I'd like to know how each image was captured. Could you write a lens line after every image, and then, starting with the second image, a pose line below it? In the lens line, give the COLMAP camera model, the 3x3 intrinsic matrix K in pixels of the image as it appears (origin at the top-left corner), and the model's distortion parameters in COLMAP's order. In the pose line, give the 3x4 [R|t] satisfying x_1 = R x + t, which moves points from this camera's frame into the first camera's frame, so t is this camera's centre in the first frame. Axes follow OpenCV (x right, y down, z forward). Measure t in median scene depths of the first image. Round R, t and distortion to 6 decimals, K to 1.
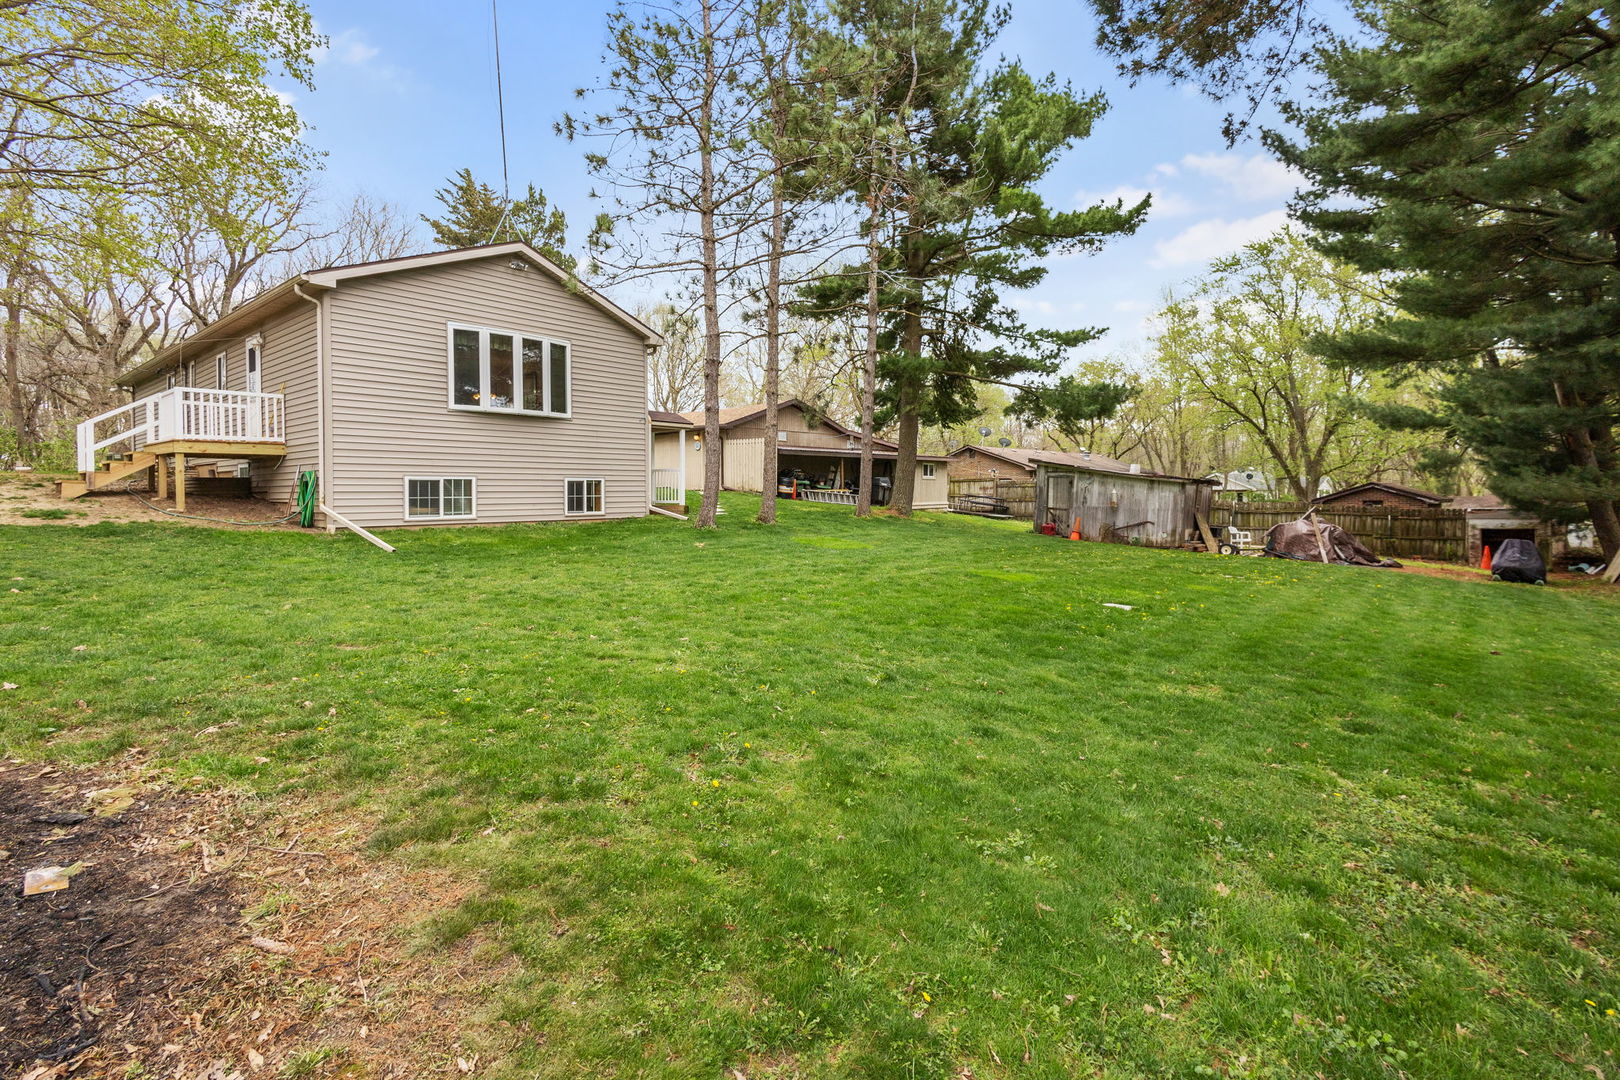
lens RADIAL K [[754.9, 0, 811.7], [0, 754.9, 518.9], [0, 0, 1]] dist [0.007009, 0.000154]
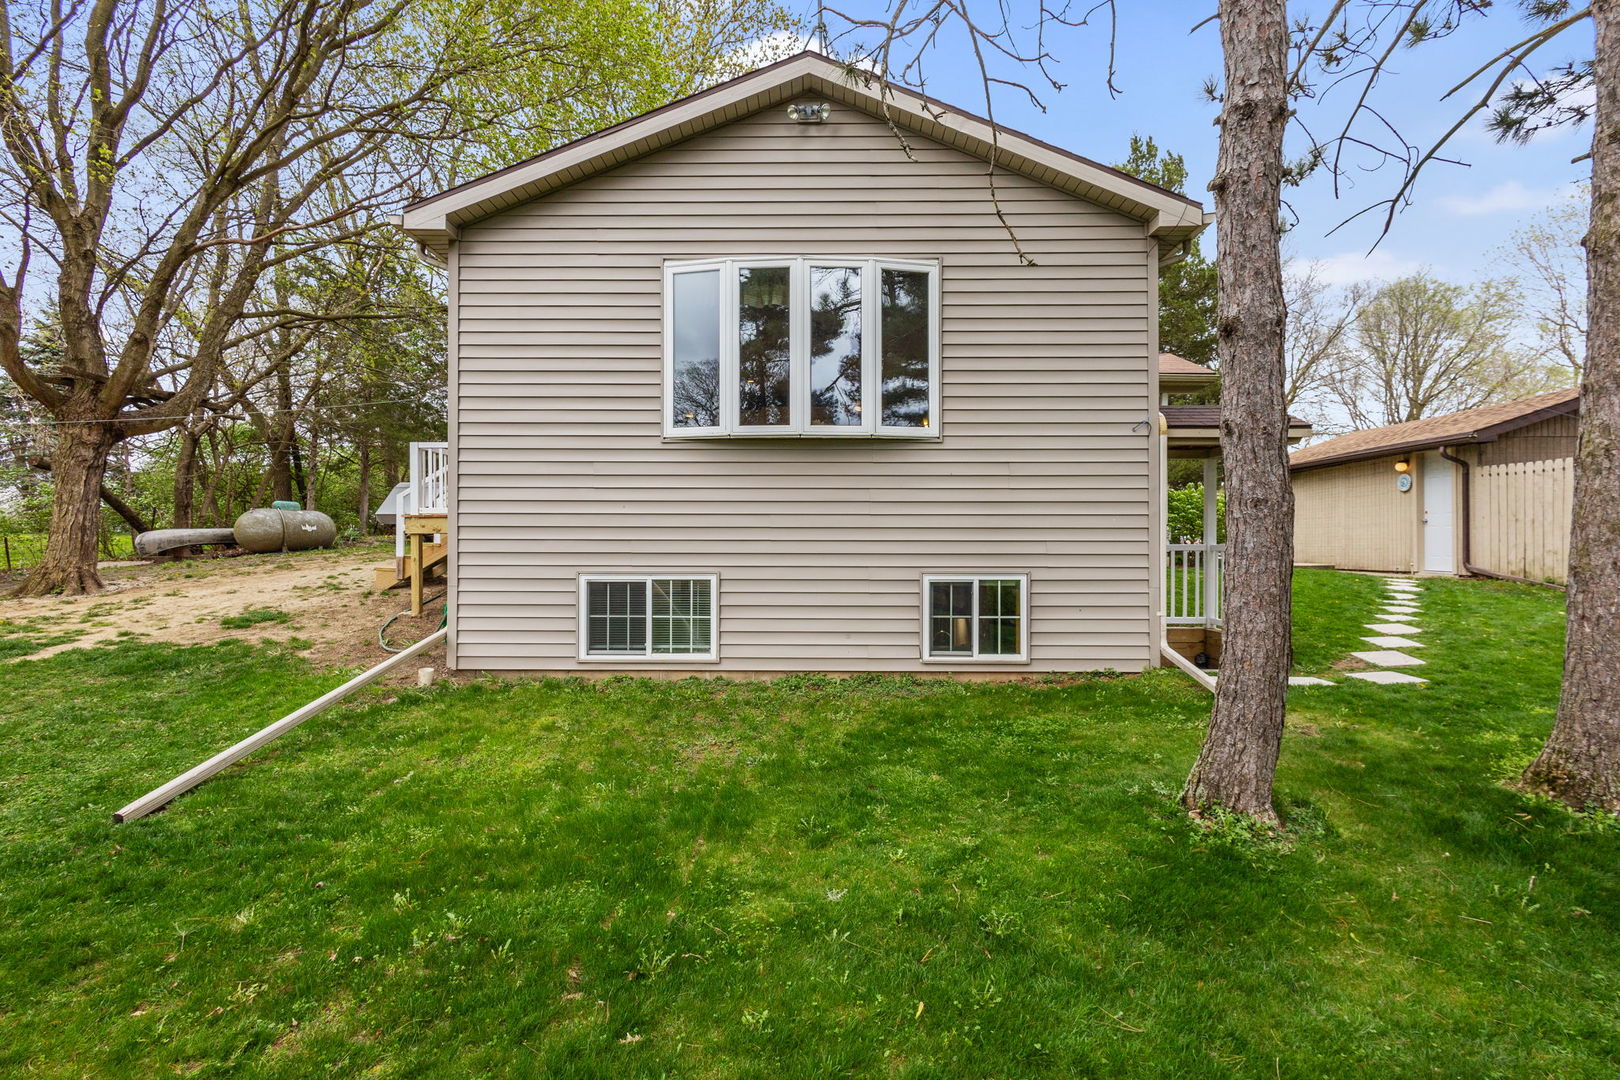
lens RADIAL K [[788.9, 0, 810.0], [0, 788.9, 540.0], [0, 0, 1]] dist [-0.000447, -0.000013]
pose [[0.656236, -0.003446, -0.754548, -0.027460], [-0.032475, 0.998934, -0.032806, -0.057647], [0.753856, 0.046033, 0.655425, 0.654822]]
